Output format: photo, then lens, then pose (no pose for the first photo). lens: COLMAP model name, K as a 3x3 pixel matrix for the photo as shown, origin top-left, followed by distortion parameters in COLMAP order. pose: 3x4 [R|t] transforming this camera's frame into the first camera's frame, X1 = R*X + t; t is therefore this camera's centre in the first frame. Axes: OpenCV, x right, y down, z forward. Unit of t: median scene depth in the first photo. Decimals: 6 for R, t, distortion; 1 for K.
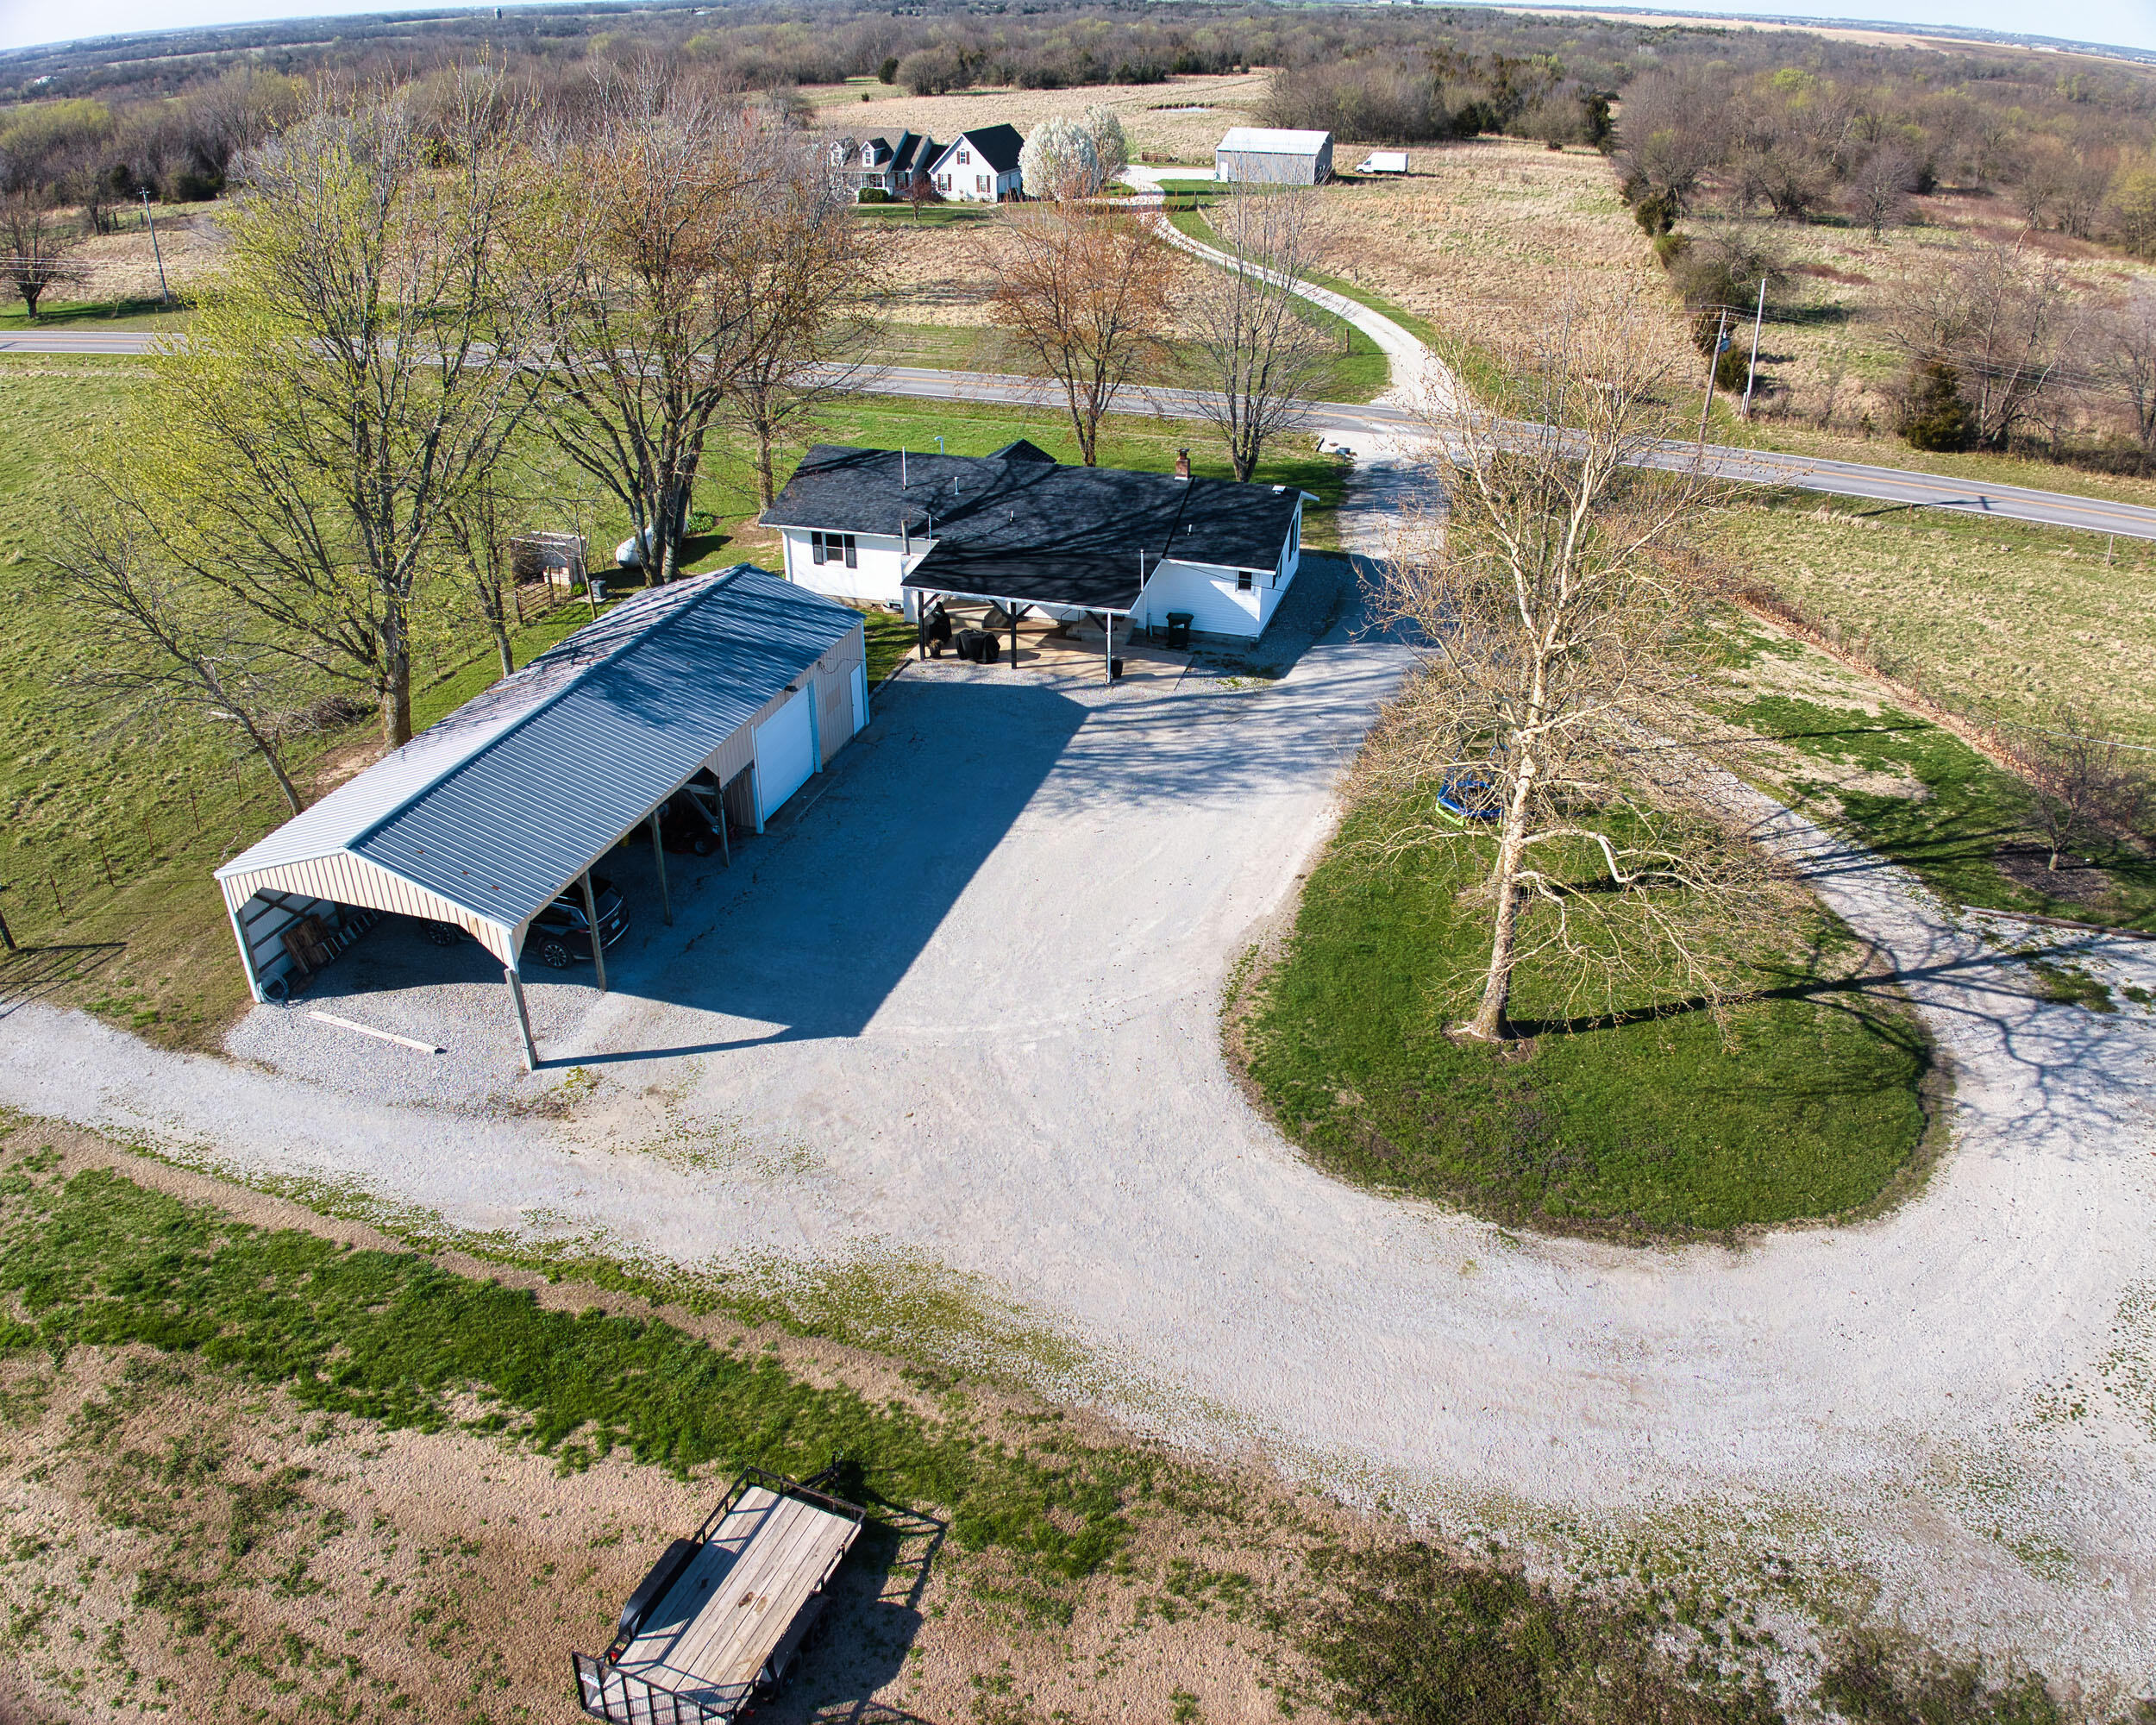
lens RADIAL K [[1626.3, 0, 1100.3], [0, 1626.3, 847.0], [0, 0, 1]] dist [-0.106013, -0.011828]
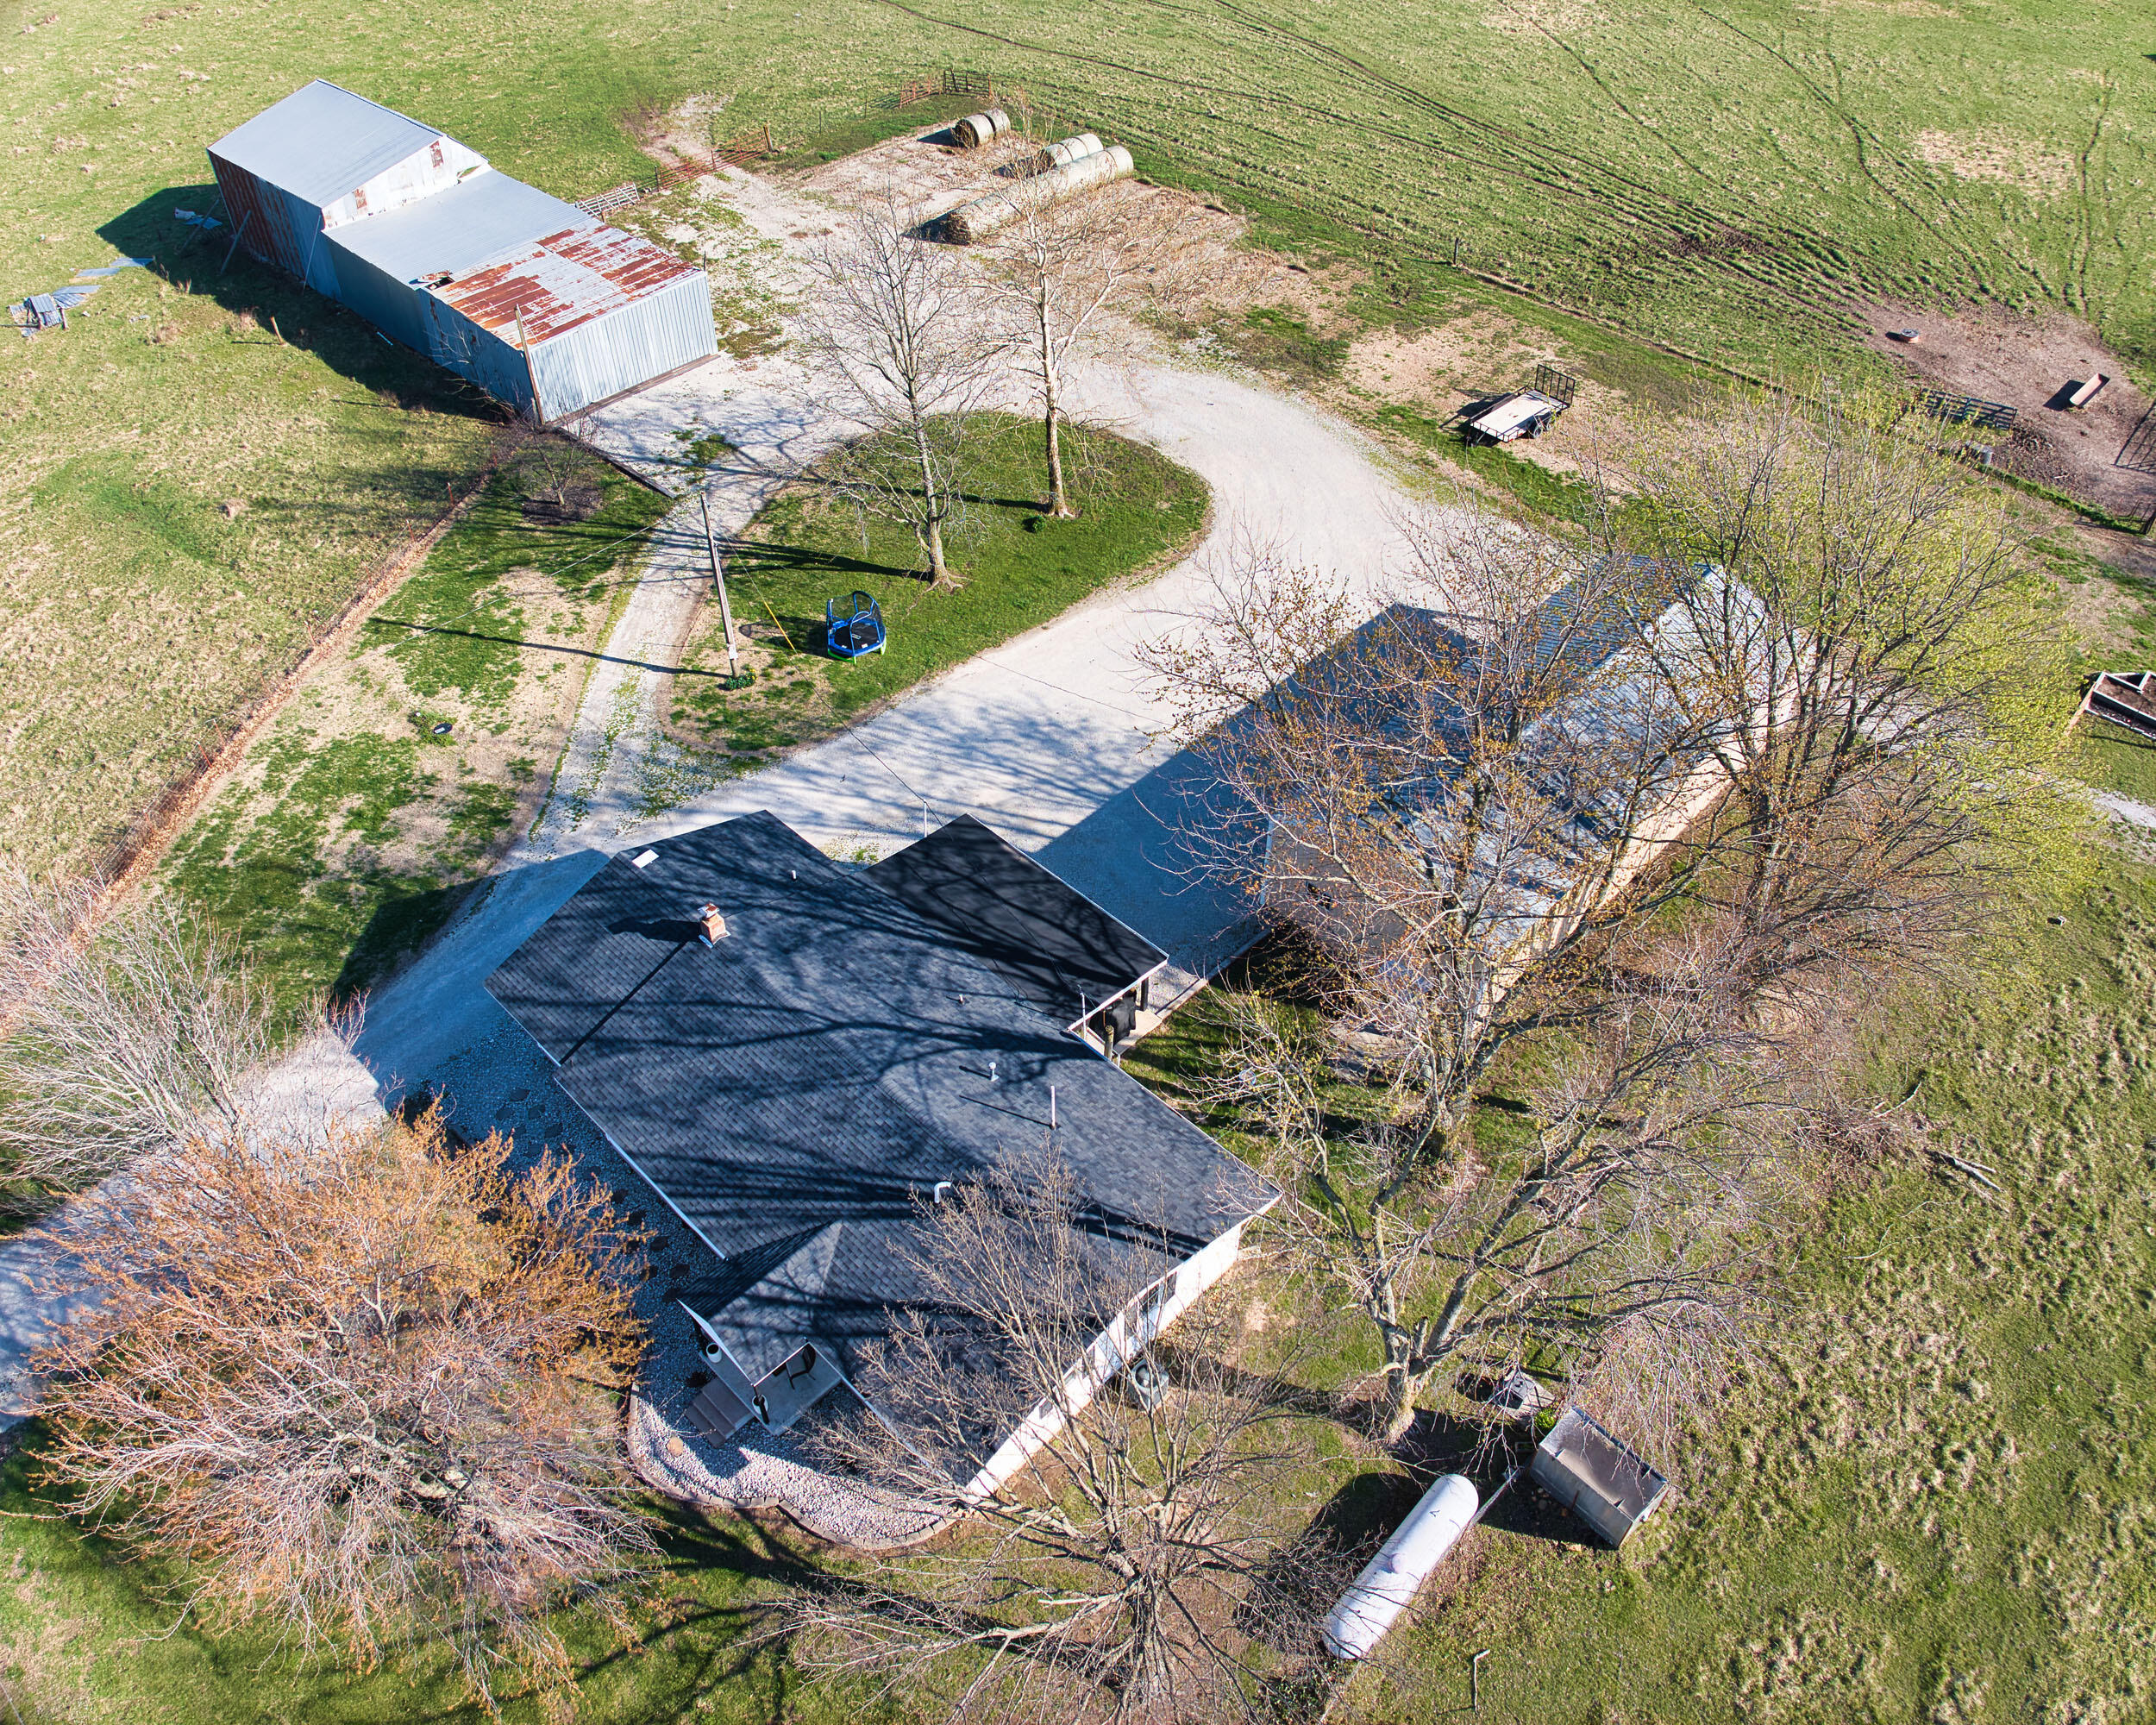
lens RADIAL K [[1626.3, 0, 1101.9], [0, 1626.3, 856.2], [0, 0, 1]] dist [-0.106013, -0.011828]
pose [[-0.879508, -0.347111, 0.325544, -0.442226], [0.212511, 0.325610, 0.921313, -1.200823], [-0.425798, 0.879484, -0.212612, 1.479576]]
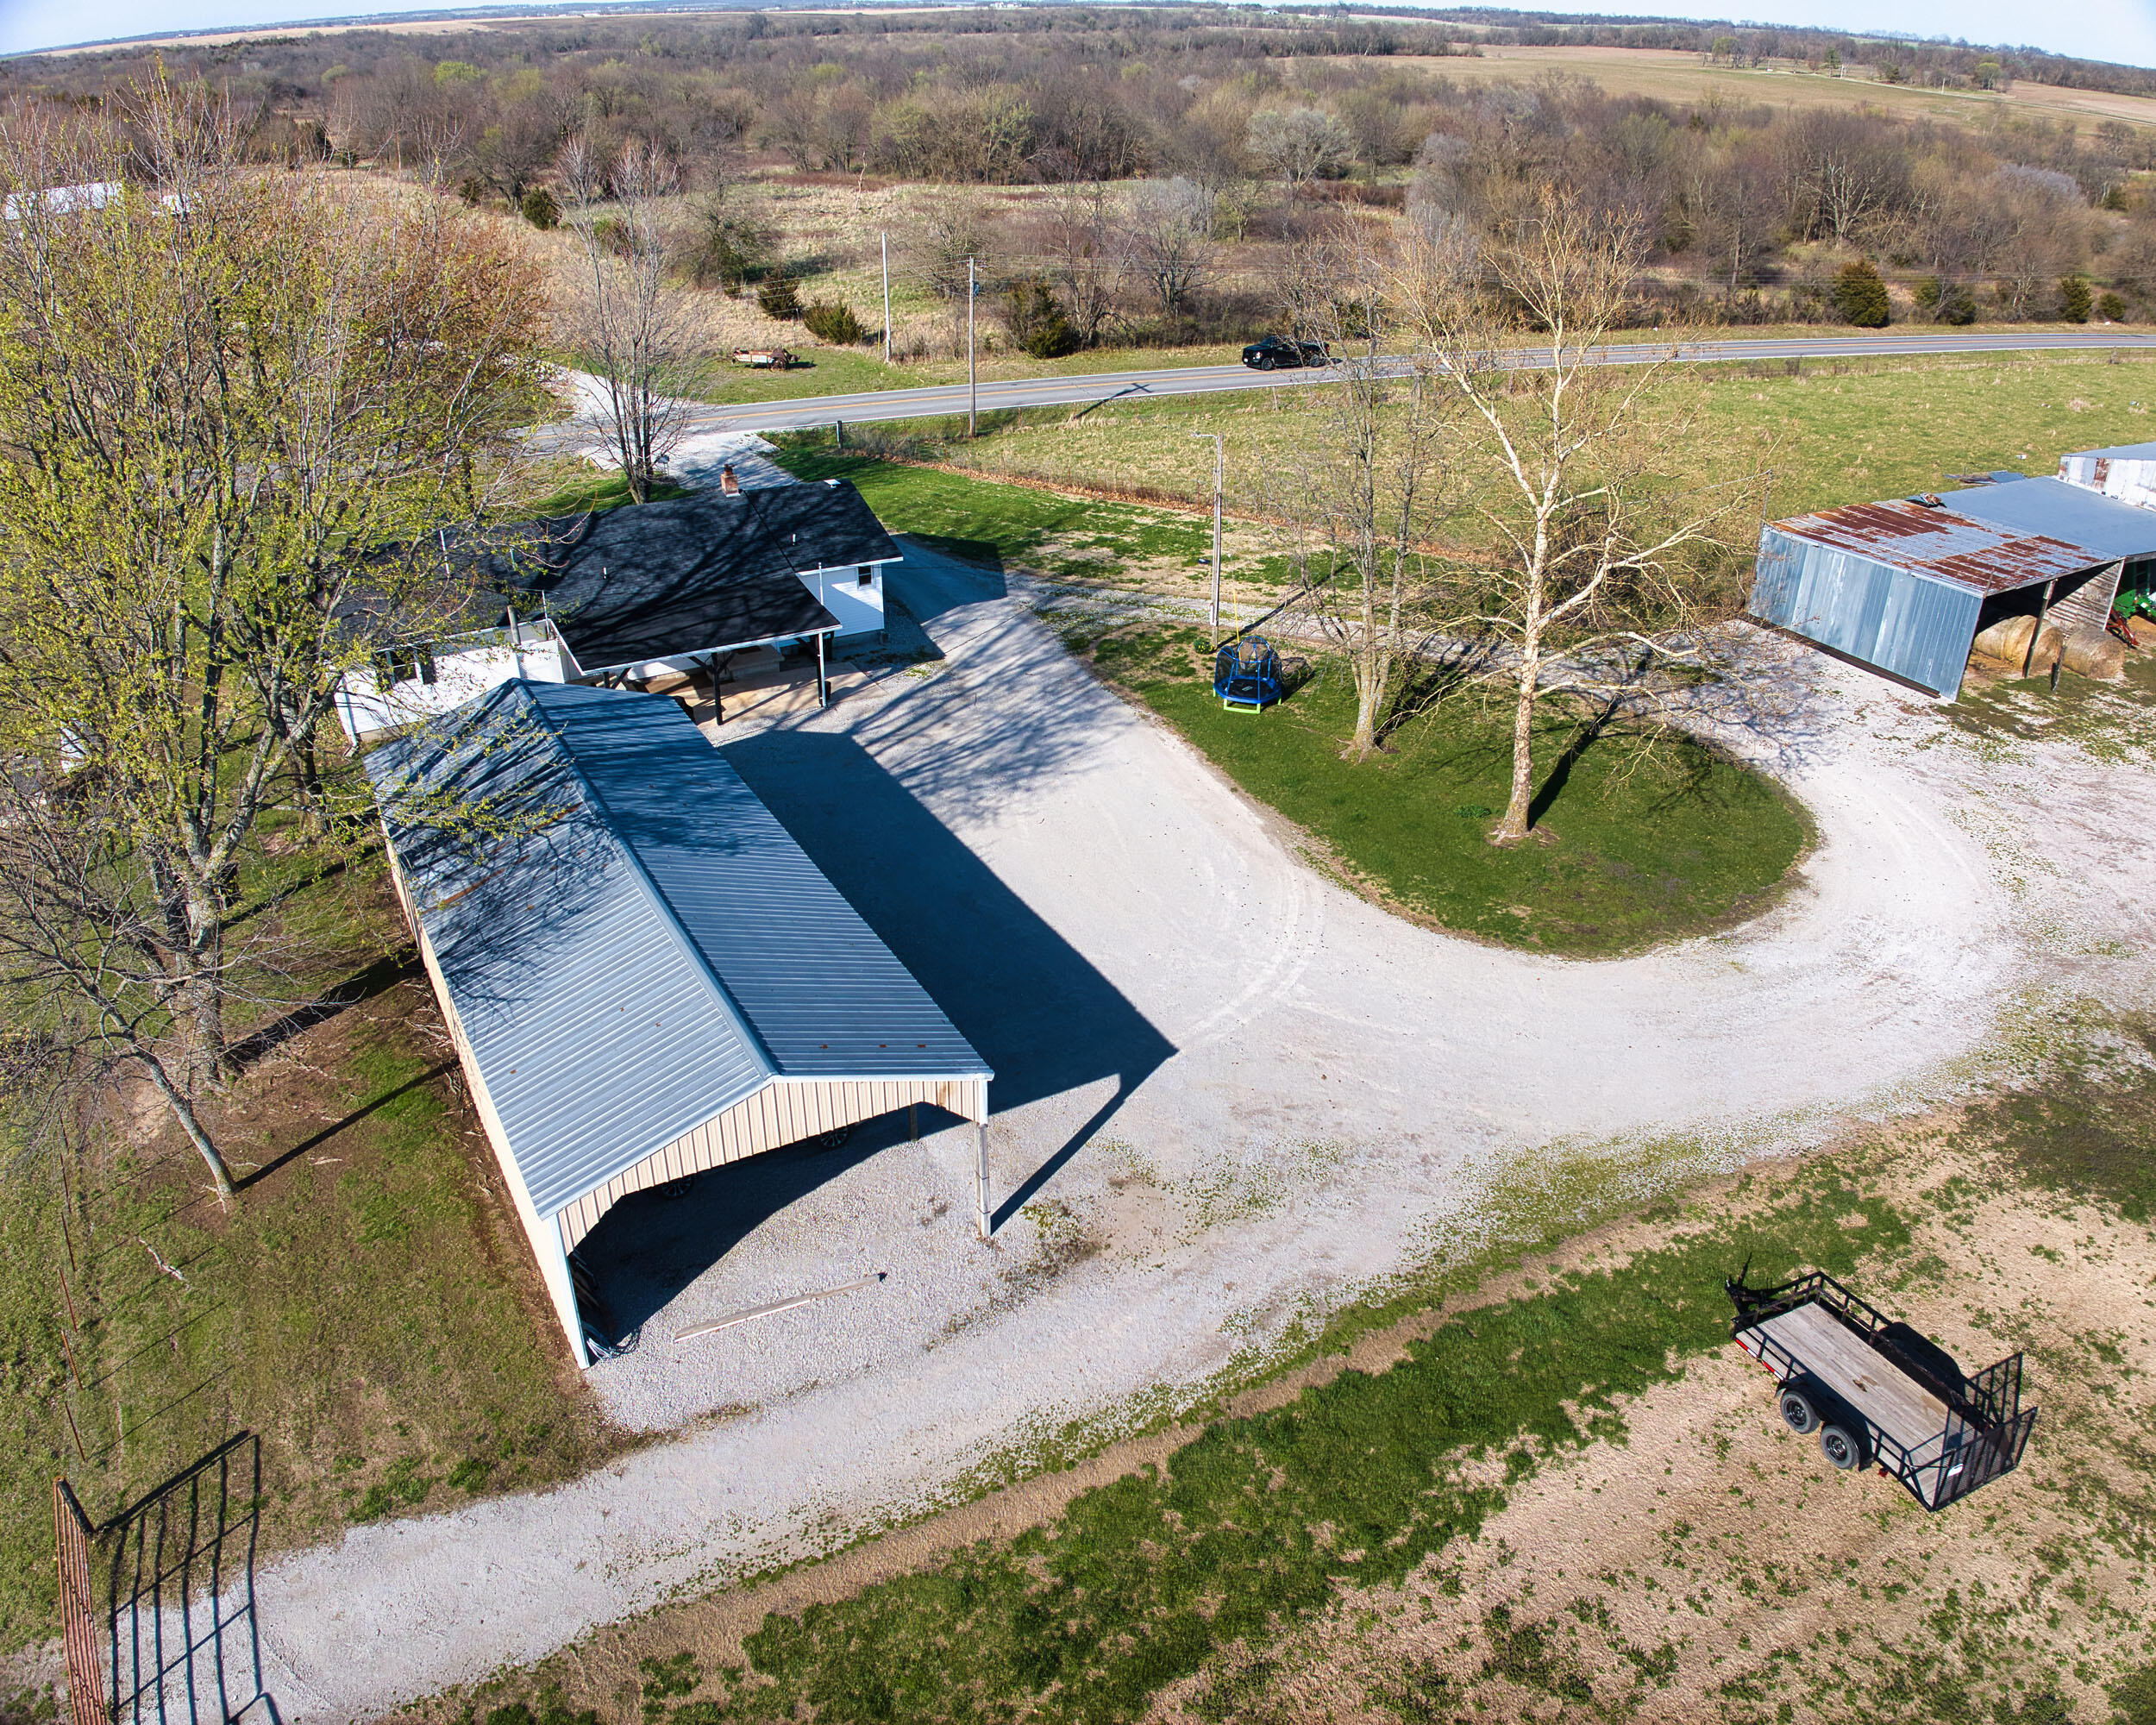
lens RADIAL K [[1626.3, 0, 1099.2], [0, 1626.3, 854.7], [0, 0, 1]] dist [-0.106013, -0.011828]
pose [[0.698122, -0.341621, 0.629223, -0.650640], [0.338032, 0.931980, 0.130950, -0.116230], [-0.631158, 0.121278, 0.766114, 0.240189]]
